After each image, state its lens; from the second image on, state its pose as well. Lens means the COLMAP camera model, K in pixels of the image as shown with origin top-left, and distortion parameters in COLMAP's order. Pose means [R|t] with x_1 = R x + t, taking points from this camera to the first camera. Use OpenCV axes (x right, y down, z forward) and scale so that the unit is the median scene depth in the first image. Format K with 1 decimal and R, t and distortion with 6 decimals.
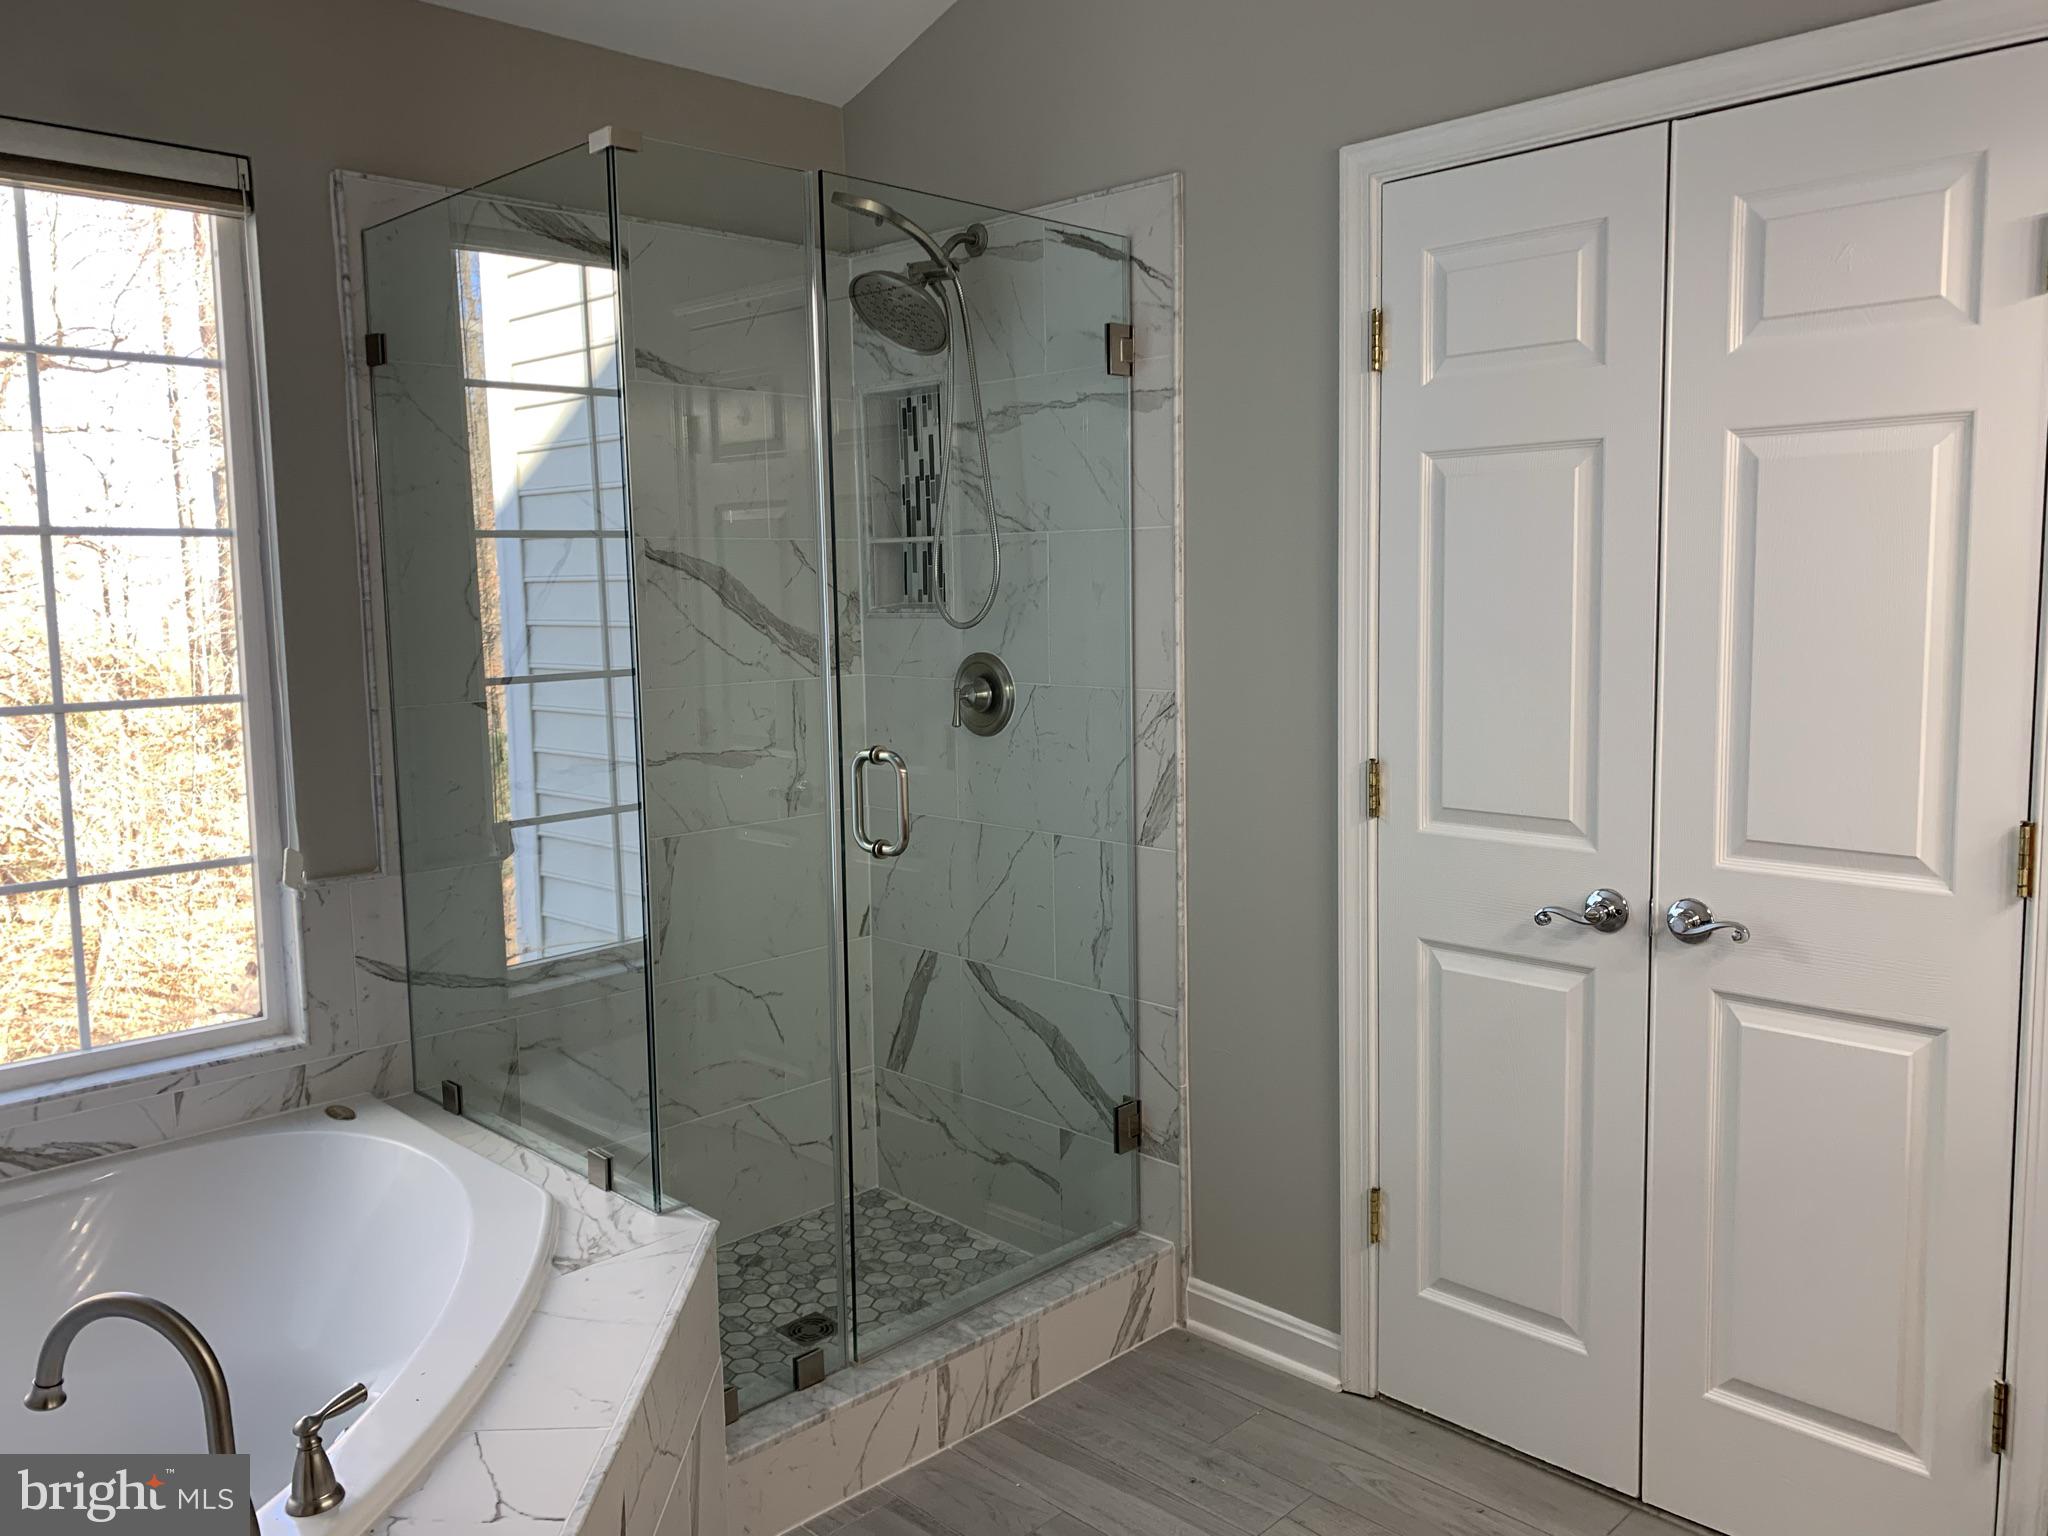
lens RADIAL K [[1546.5, 0, 1028.8], [0, 1546.5, 756.9], [0, 0, 1]] dist [0.008848, -0.020343]
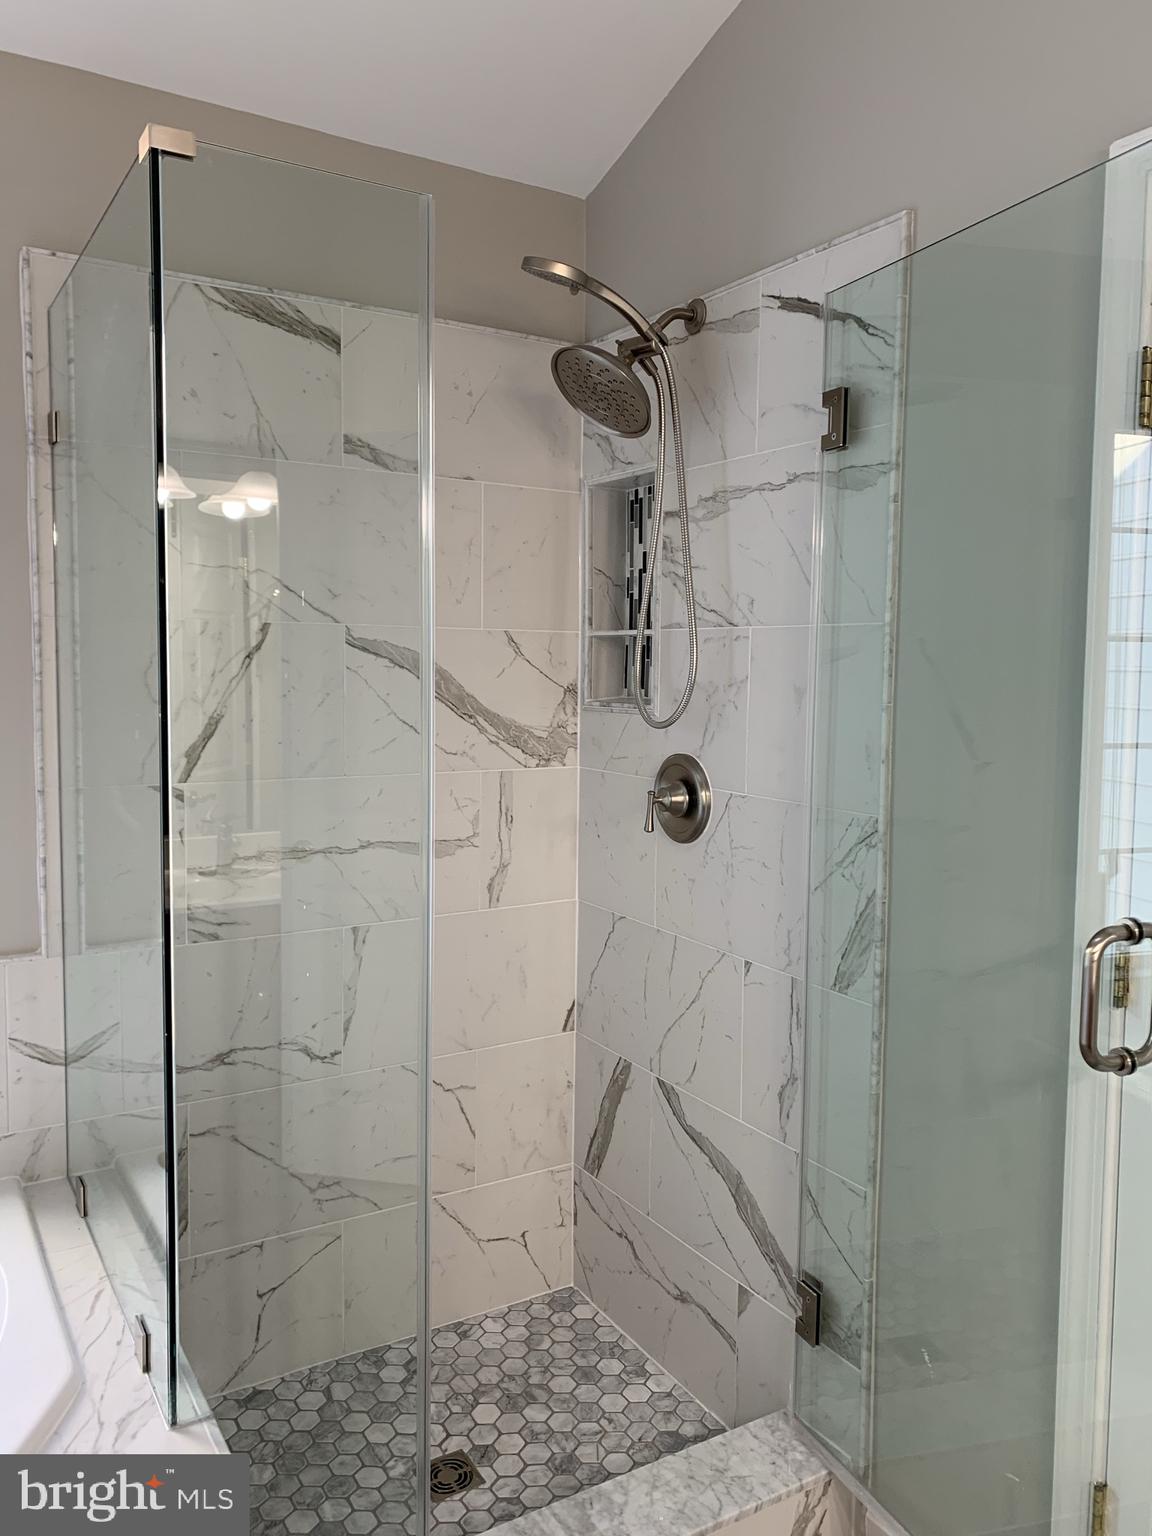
lens RADIAL K [[1179.0, 0, 582.6], [0, 1179.0, 754.5], [0, 0, 1]] dist [-0.003889, -0.013641]
pose [[0.973167, 0.046827, -0.225283, 0.071967], [-0.055469, 0.997942, -0.032181, -0.041421], [0.223312, 0.043814, 0.973762, 0.295539]]
